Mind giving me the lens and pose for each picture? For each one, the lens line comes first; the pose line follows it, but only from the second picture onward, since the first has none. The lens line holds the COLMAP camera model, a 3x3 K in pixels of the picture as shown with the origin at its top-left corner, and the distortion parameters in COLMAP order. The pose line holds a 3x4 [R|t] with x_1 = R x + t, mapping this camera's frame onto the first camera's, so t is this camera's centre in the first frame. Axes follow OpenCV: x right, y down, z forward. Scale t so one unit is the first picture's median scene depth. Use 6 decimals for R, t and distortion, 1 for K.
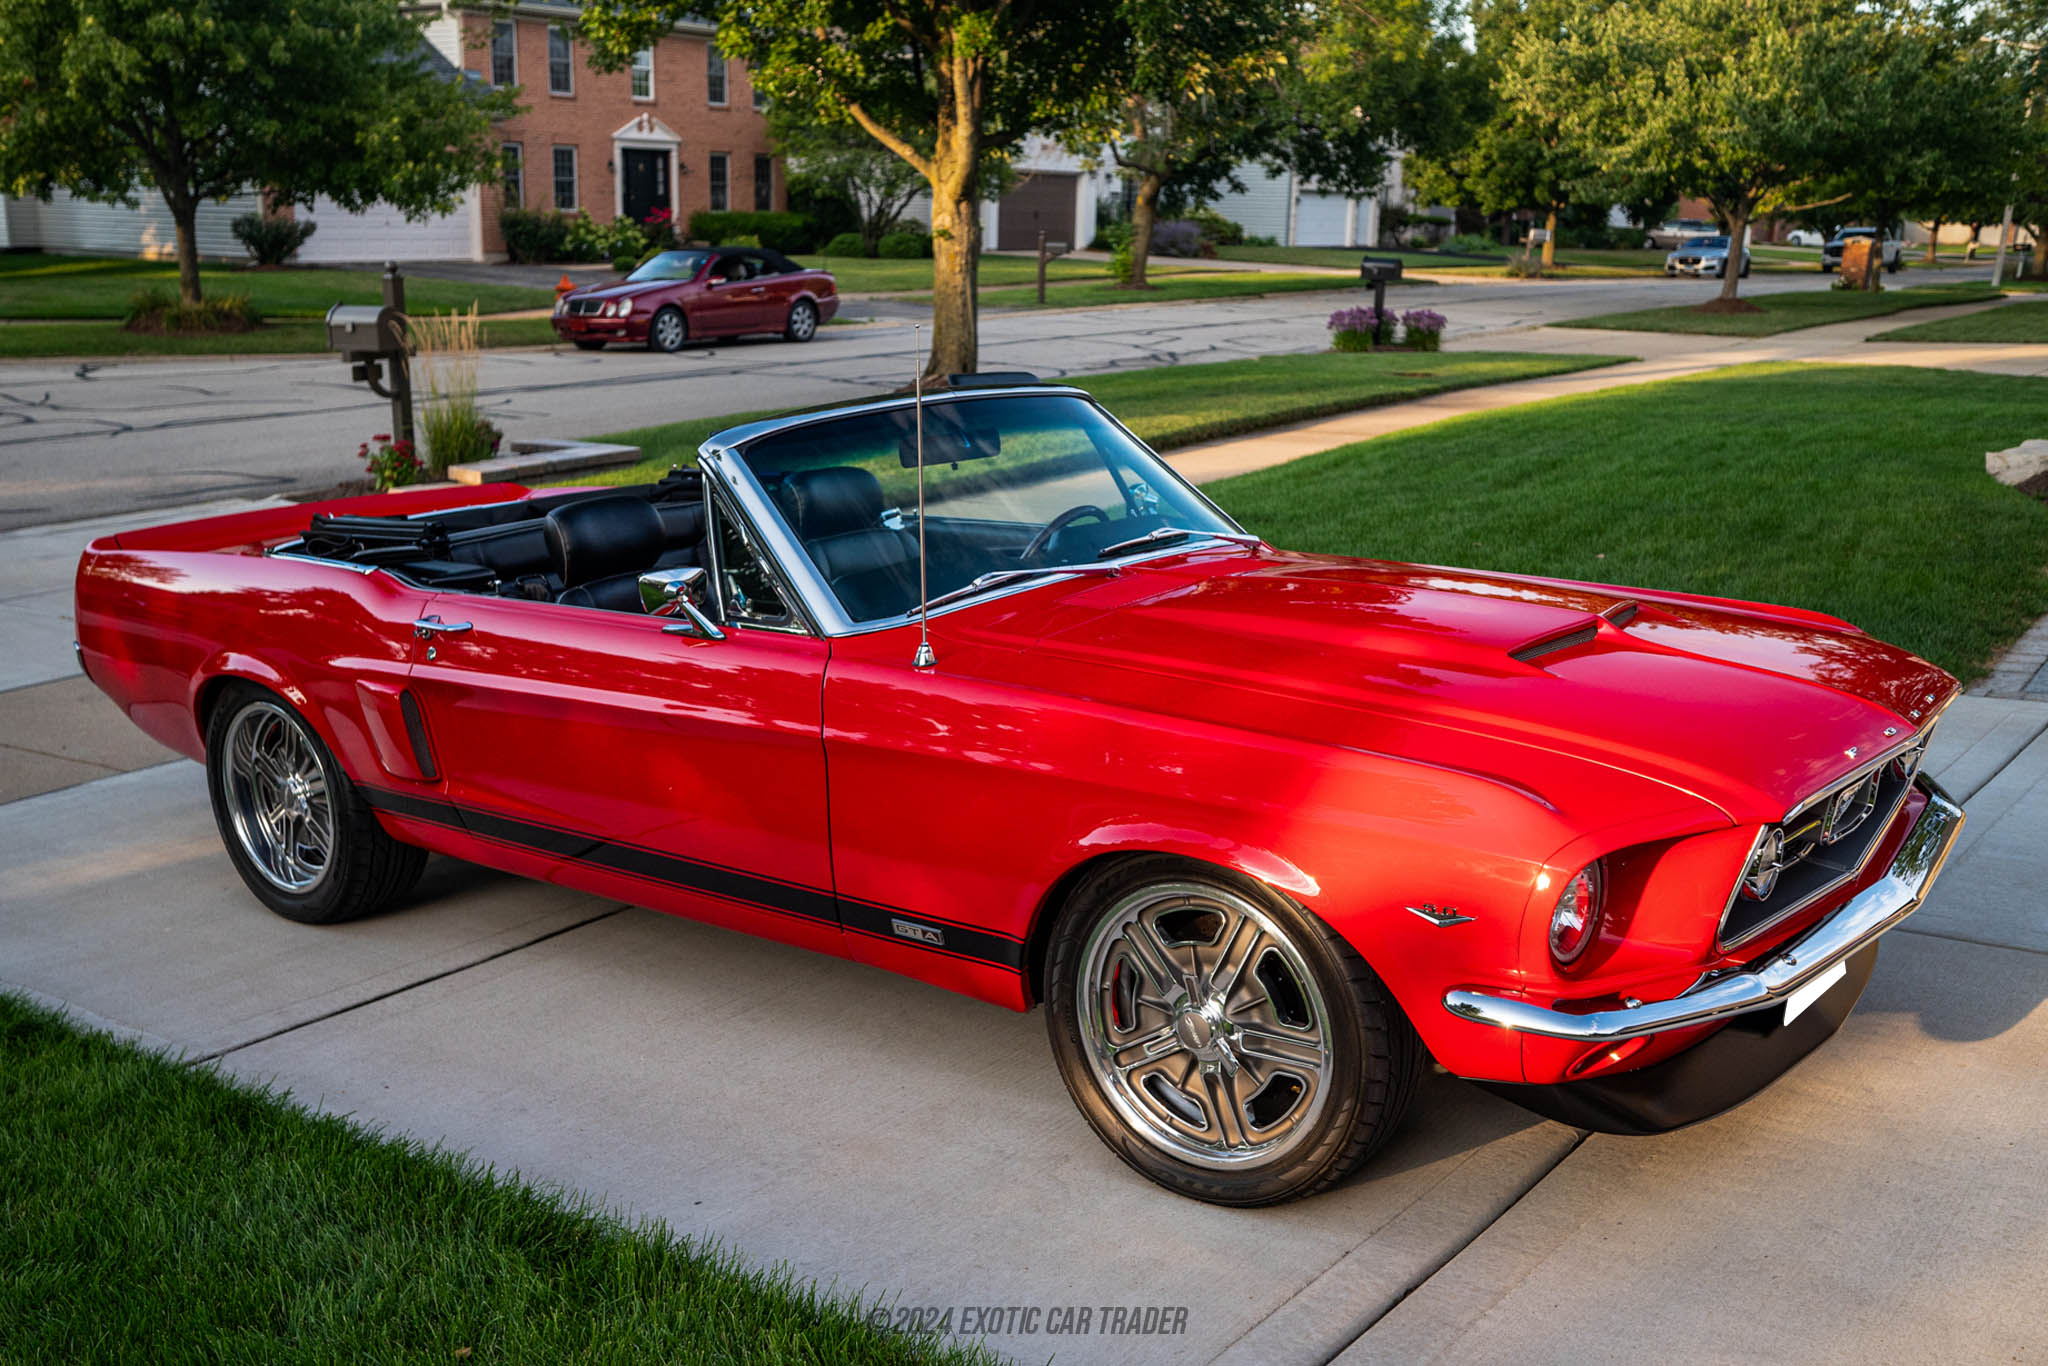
lens RADIAL K [[1968.1, 0, 1023.1], [0, 1968.1, 686.7], [0, 0, 1]] dist [-0.002694, 0.000000]
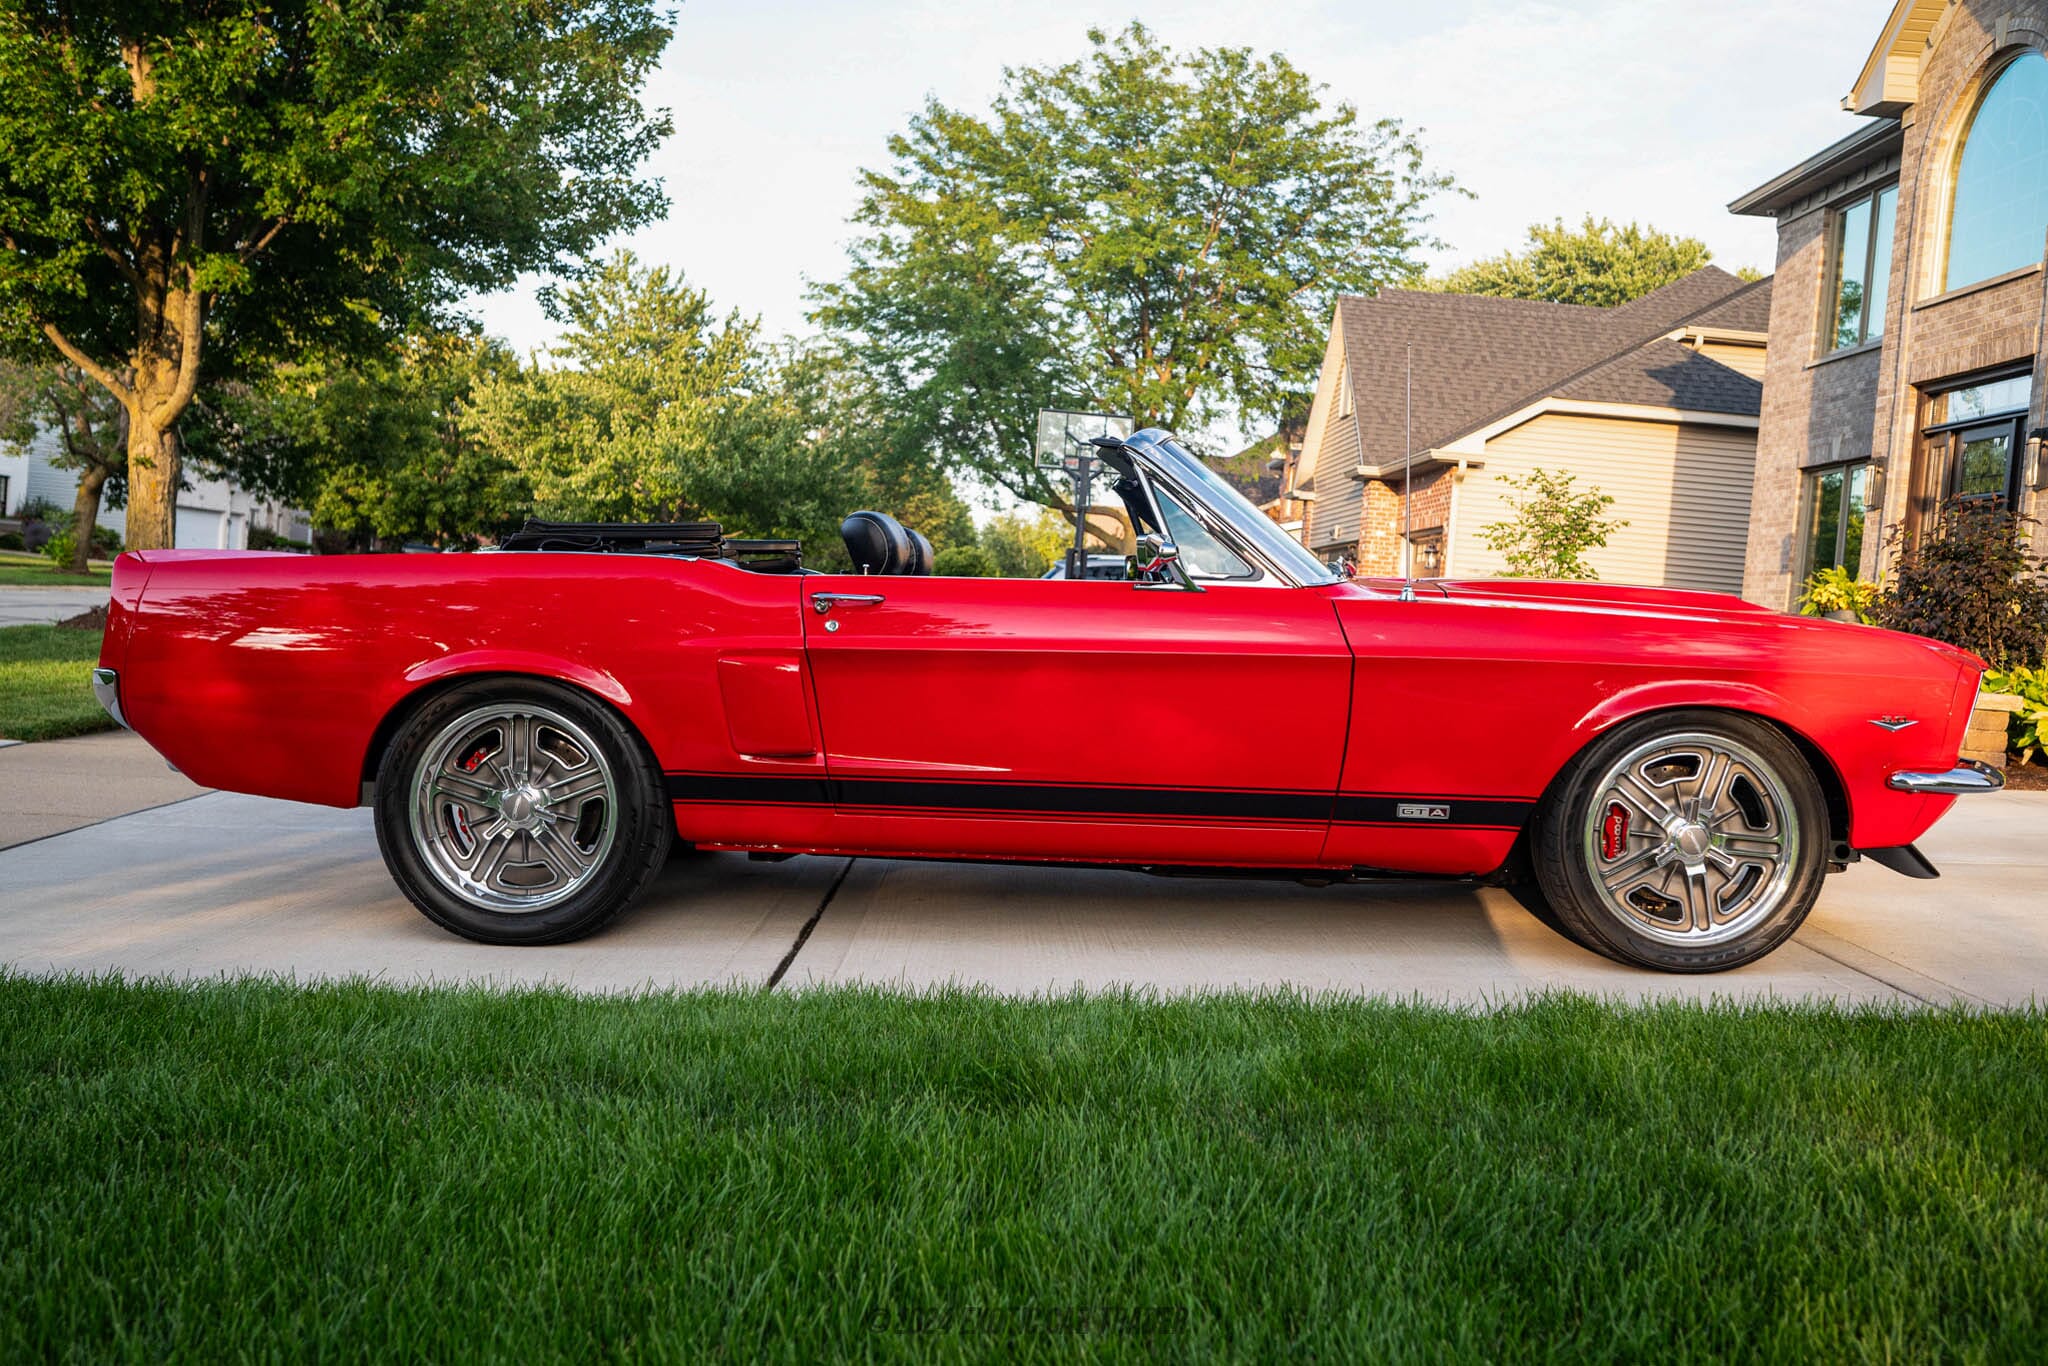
lens RADIAL K [[1735.9, 0, 1029.7], [0, 1735.9, 674.3], [0, 0, 1]] dist [-0.013649, -0.004528]
pose [[0.792525, 0.027392, 0.609224, -0.115130], [0.080520, 0.985544, -0.149059, 0.022702], [-0.604500, 0.167188, 0.778863, 0.034346]]
